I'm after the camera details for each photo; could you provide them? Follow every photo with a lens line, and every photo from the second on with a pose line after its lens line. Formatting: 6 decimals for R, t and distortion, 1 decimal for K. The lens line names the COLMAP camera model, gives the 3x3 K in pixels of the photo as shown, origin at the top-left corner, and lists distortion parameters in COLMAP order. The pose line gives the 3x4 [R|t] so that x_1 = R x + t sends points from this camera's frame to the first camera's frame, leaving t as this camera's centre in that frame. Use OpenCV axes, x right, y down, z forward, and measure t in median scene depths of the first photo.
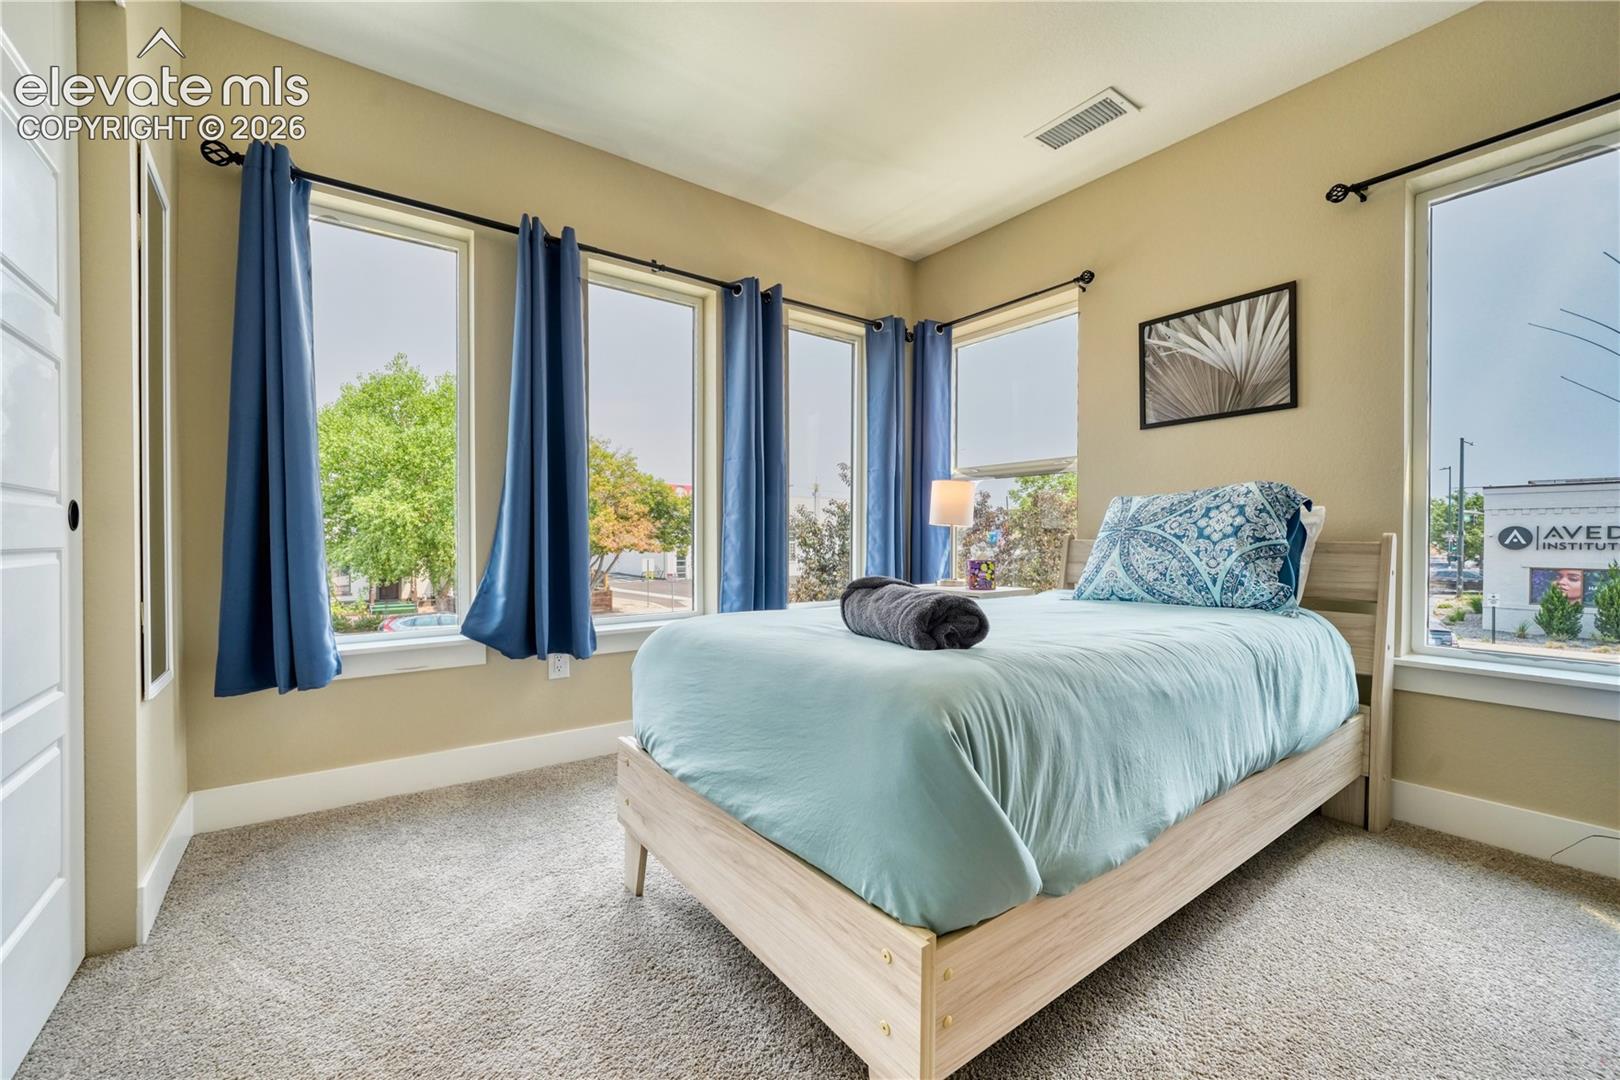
lens RADIAL K [[629.2, 0, 810.0], [0, 629.2, 540.0], [0, 0, 1]] dist [0.000069, 0.000014]
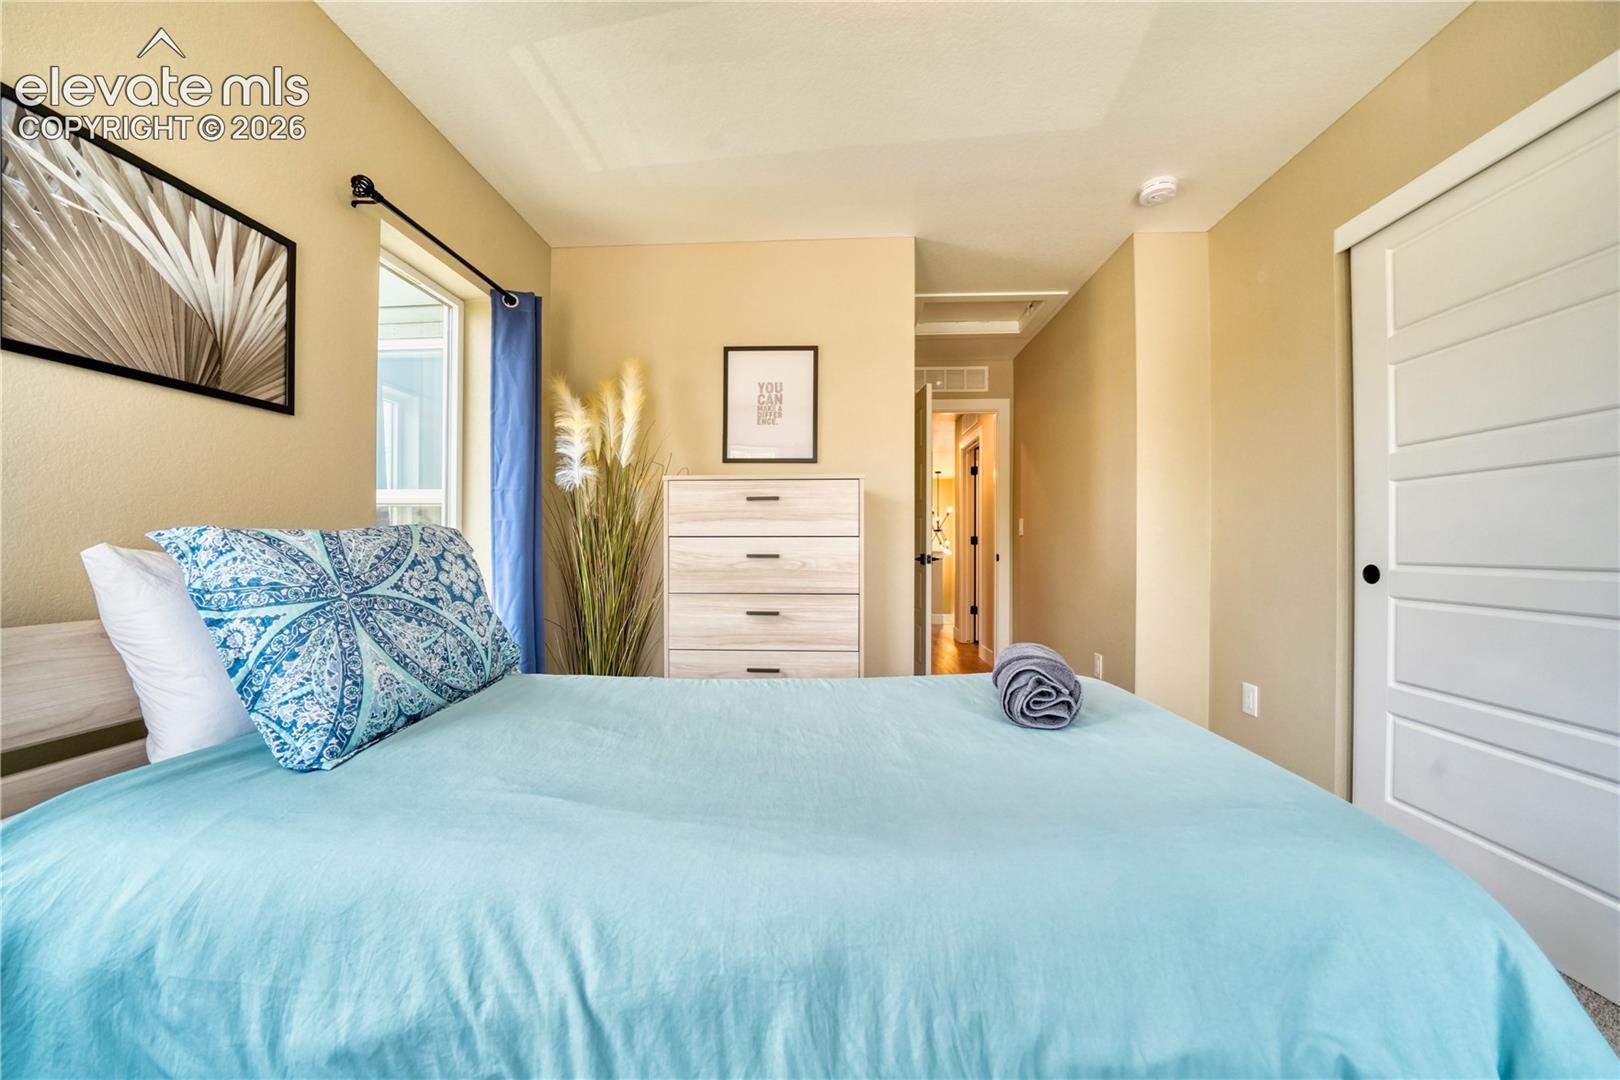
lens RADIAL K [[565.4, 0, 804.6], [0, 565.4, 546.1], [0, 0, 1]] dist [-0.017932, 0.000329]
pose [[-0.753005, -0.001514, 0.658014, -0.100549], [0.000336, 0.999996, 0.002685, -0.059482], [-0.658015, 0.002243, -0.753001, 1.086115]]
